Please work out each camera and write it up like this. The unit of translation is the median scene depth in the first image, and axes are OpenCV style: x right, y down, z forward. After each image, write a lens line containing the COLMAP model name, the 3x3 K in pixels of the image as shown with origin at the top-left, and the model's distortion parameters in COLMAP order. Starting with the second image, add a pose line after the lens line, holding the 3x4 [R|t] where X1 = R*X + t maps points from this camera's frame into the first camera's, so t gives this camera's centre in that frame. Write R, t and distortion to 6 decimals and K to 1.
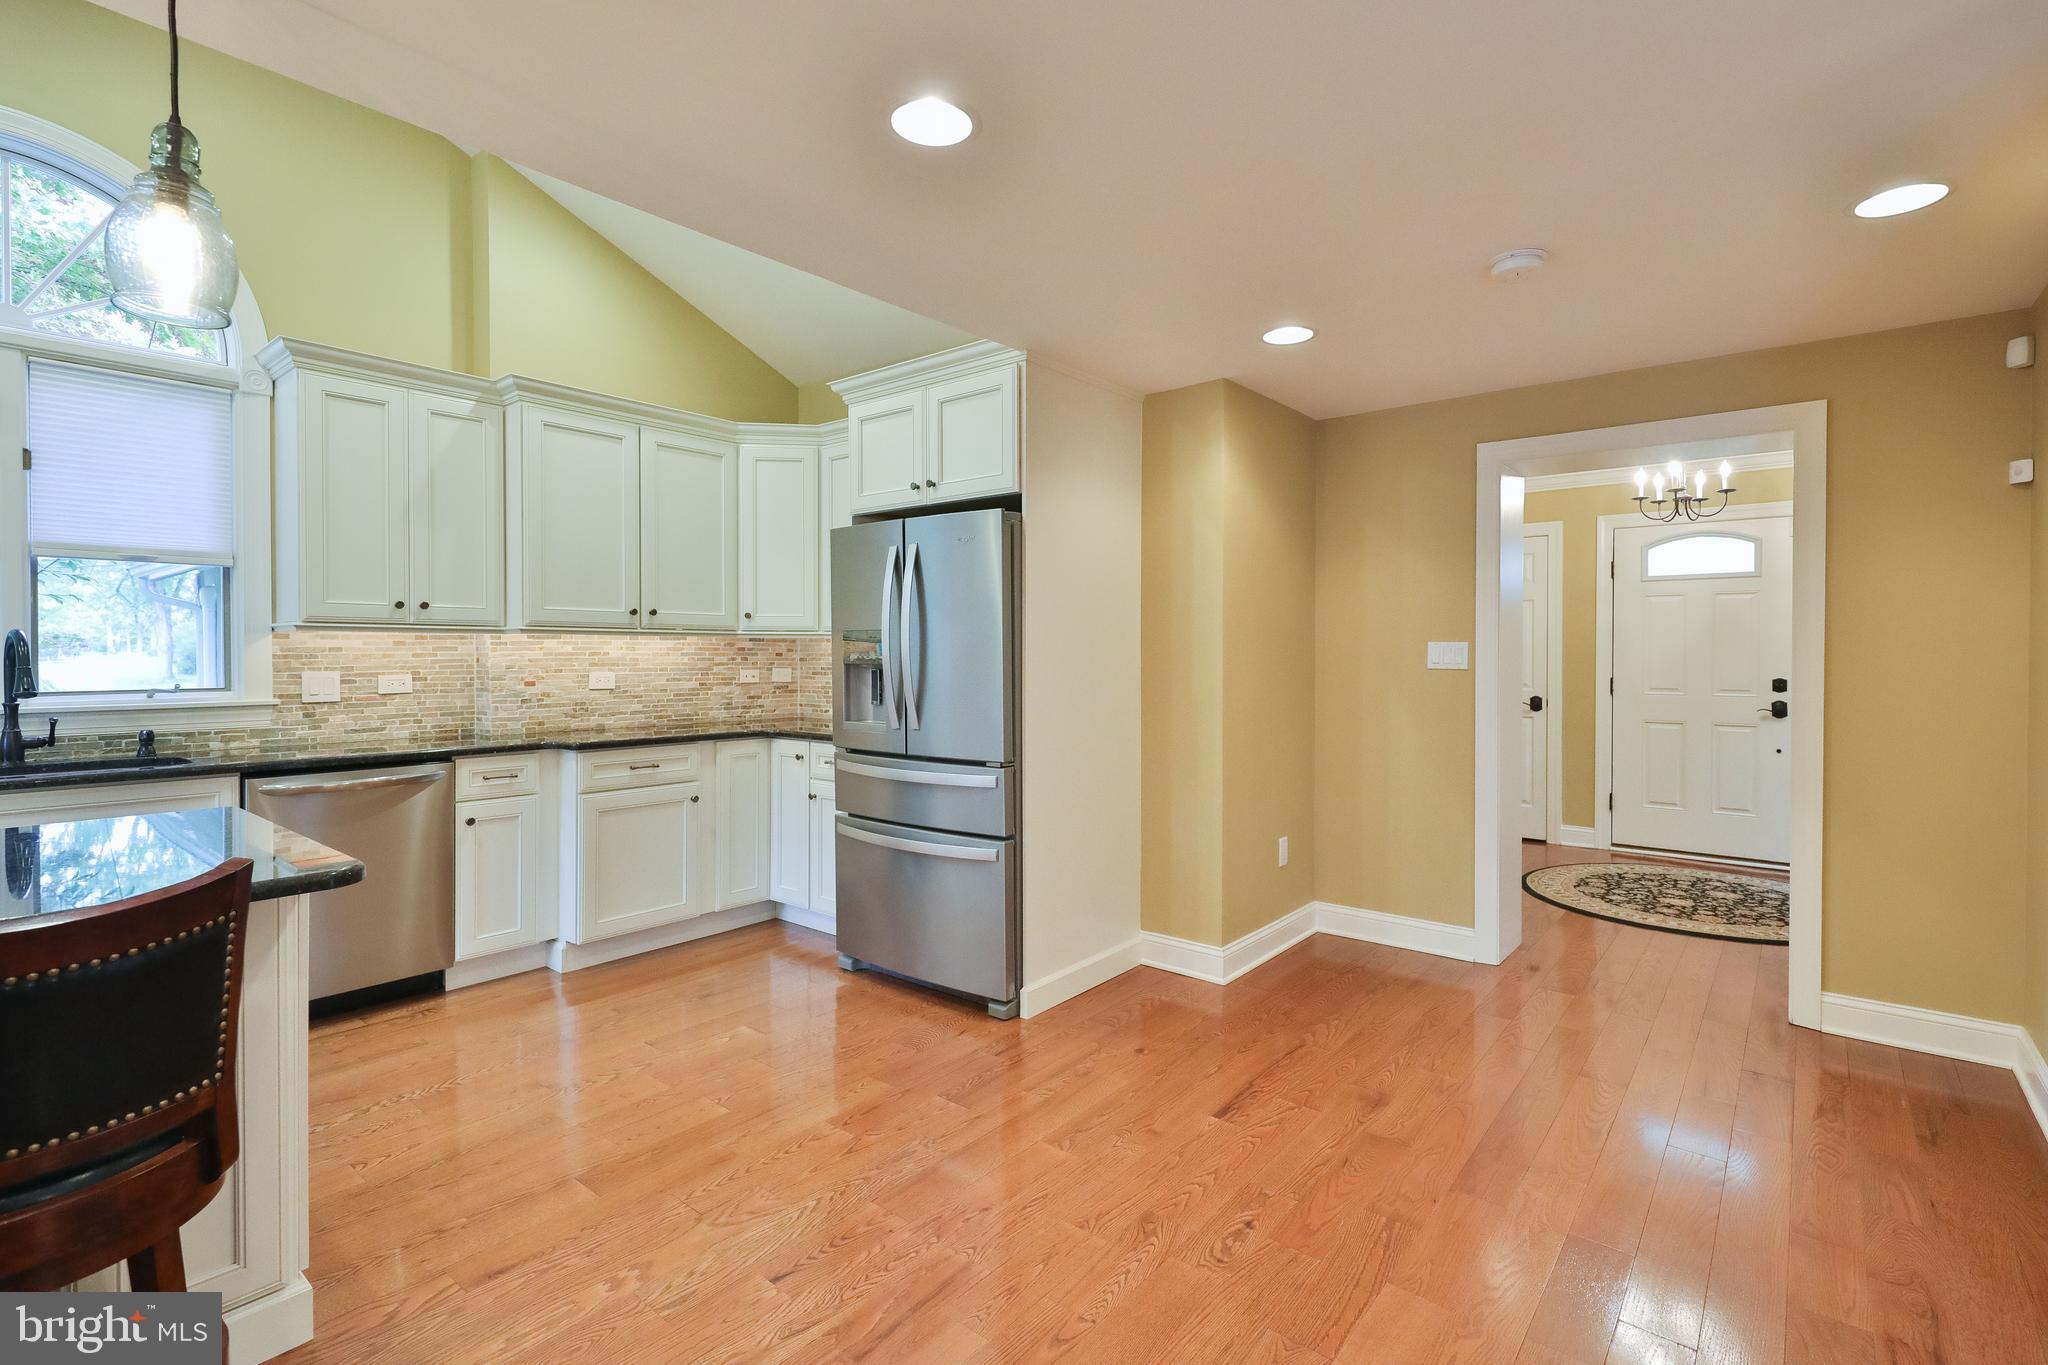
lens RADIAL K [[970.5, 0, 1021.2], [0, 970.5, 661.3], [0, 0, 1]] dist [0.018948, -0.000033]
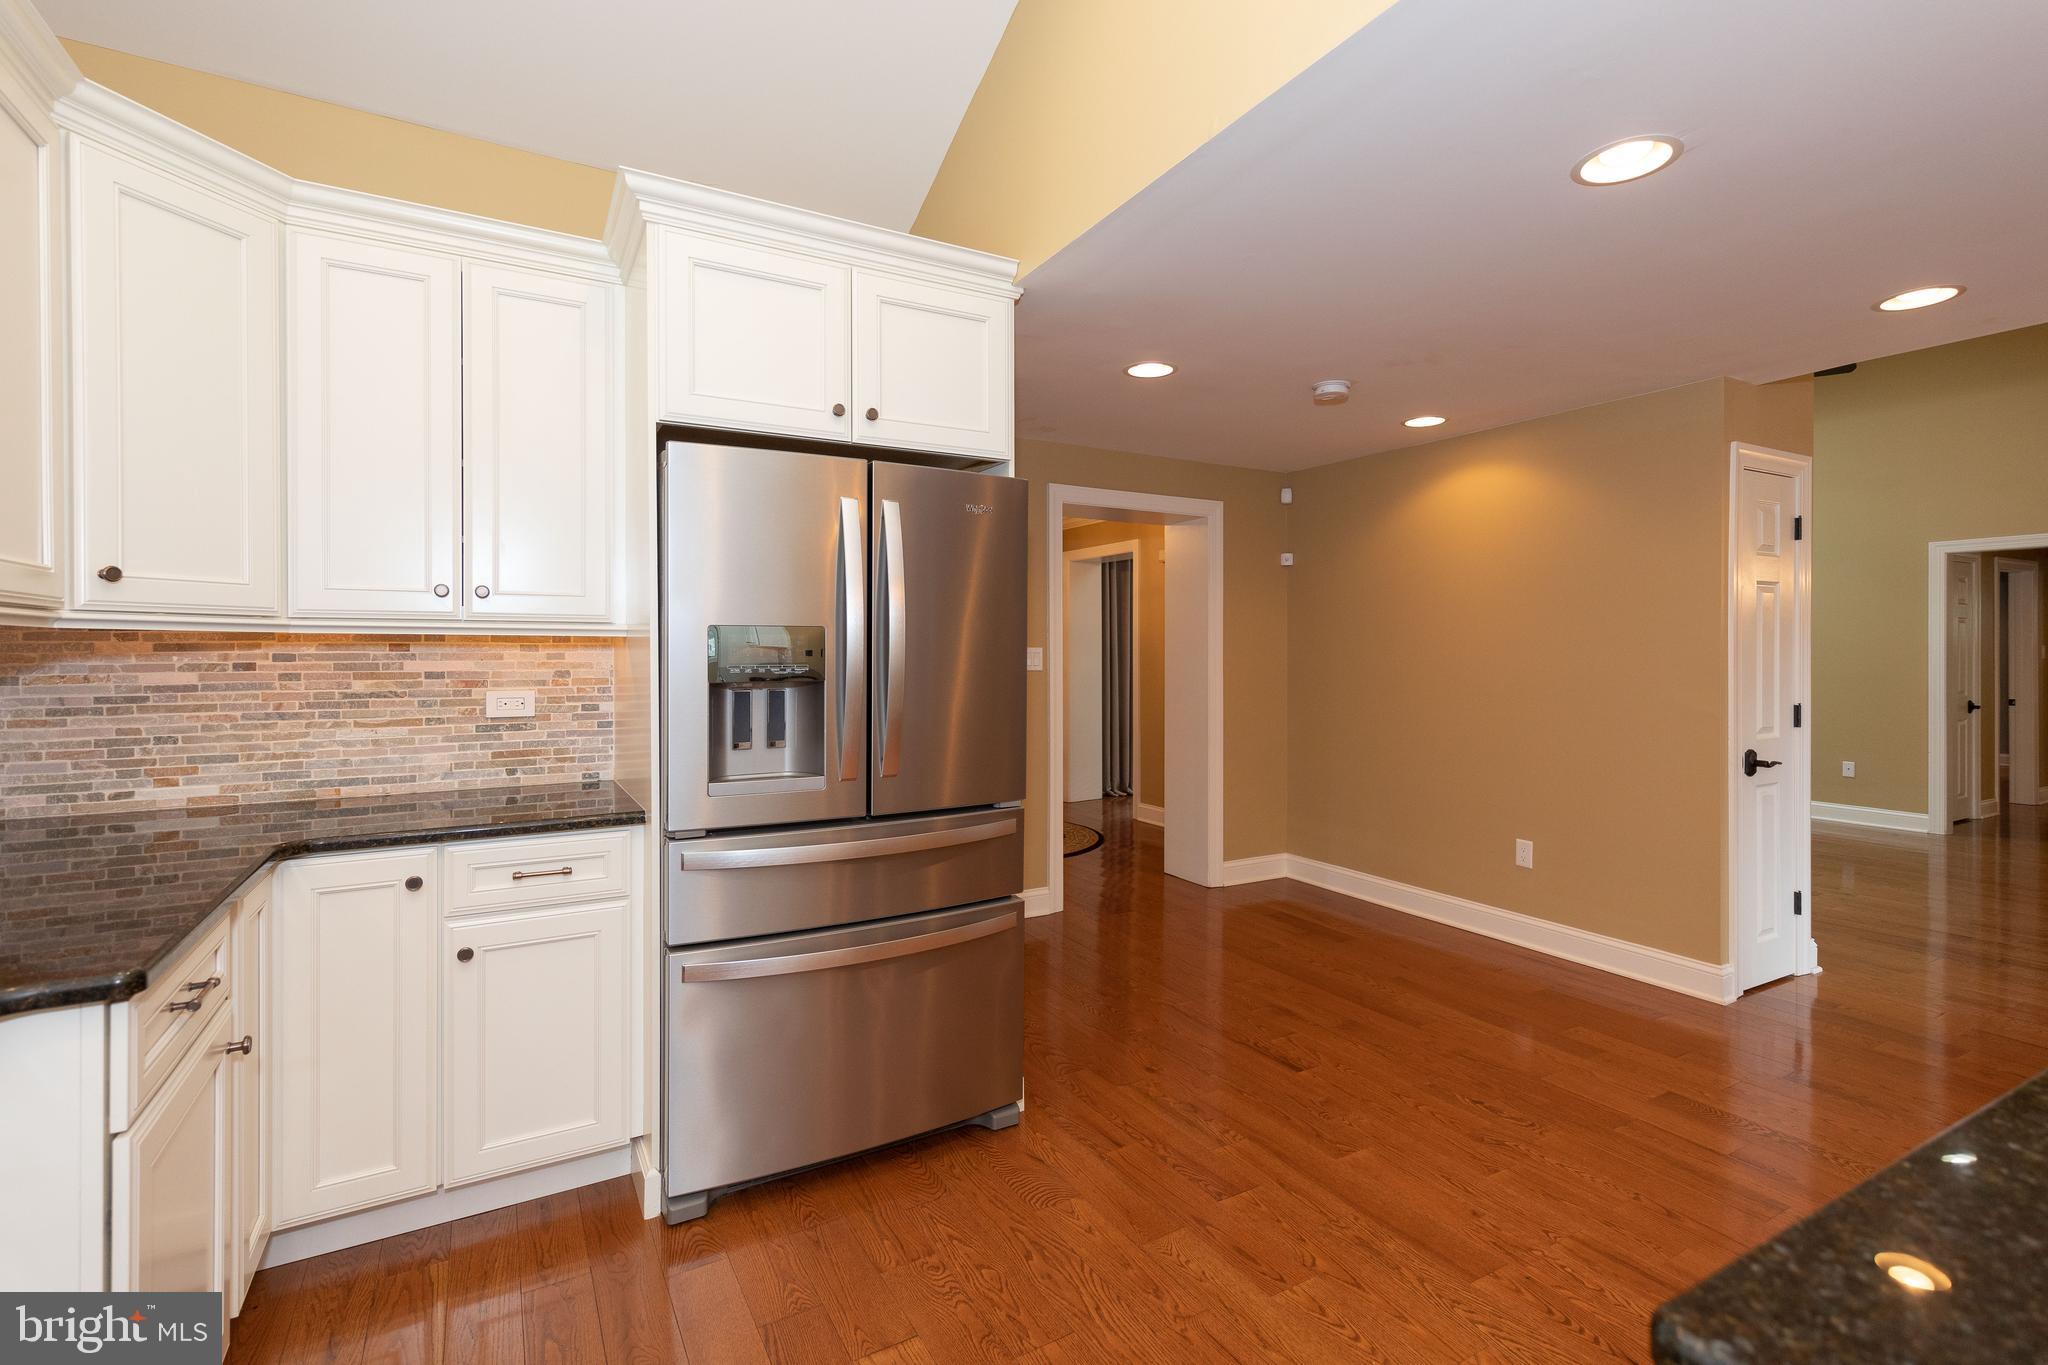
lens RADIAL K [[933.0, 0, 1047.7], [0, 933.0, 657.7], [0, 0, 1]] dist [0.000767, -0.000343]
pose [[0.343843, -0.006816, 0.939002, -0.830441], [0.010668, 0.999937, 0.003352, -0.015269], [-0.938967, 0.008865, 0.343894, 0.822406]]
